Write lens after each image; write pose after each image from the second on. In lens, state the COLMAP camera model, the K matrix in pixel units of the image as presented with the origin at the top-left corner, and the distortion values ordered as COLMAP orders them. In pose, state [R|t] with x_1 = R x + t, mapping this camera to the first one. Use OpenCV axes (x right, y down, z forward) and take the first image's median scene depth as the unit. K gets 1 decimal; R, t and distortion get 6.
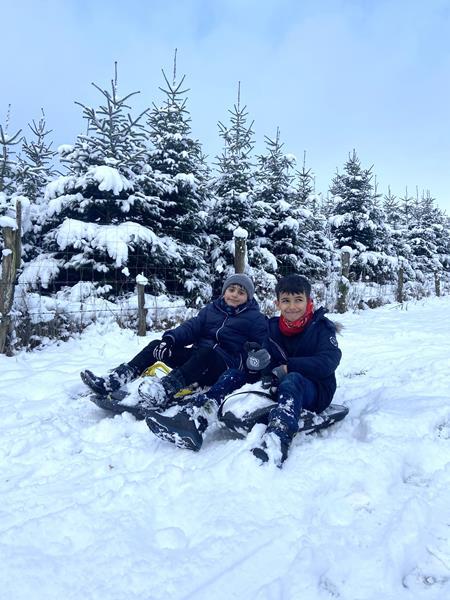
lens RADIAL K [[448.2, 0, 237.6], [0, 448.2, 297.9], [0, 0, 1]] dist [0.118776, -0.137519]
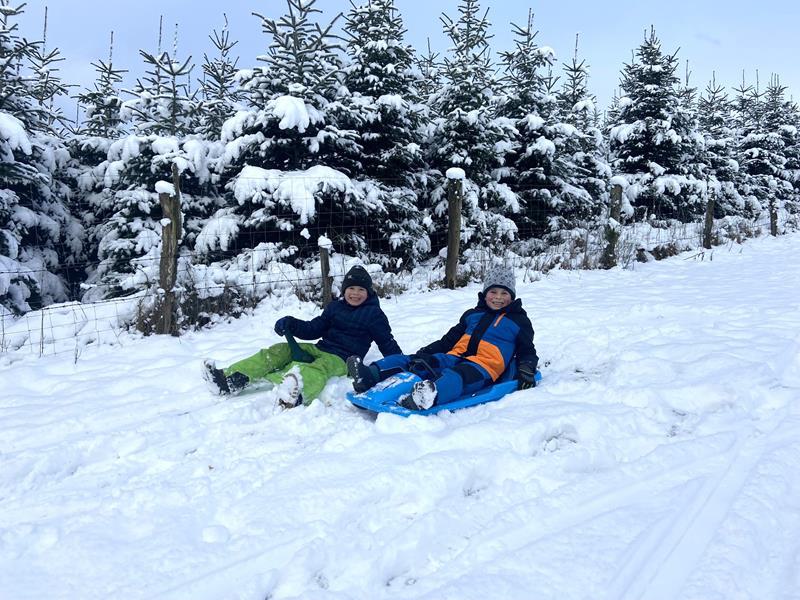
lens RADIAL K [[597.6, 0, 400.0], [0, 597.6, 300.0], [0, 0, 1]] dist [0.118776, -0.137519]
pose [[0.984721, -0.004365, -0.174085, 0.080268], [0.022592, 0.994439, 0.102858, -0.030512], [0.172668, -0.105220, 0.979344, -0.053017]]
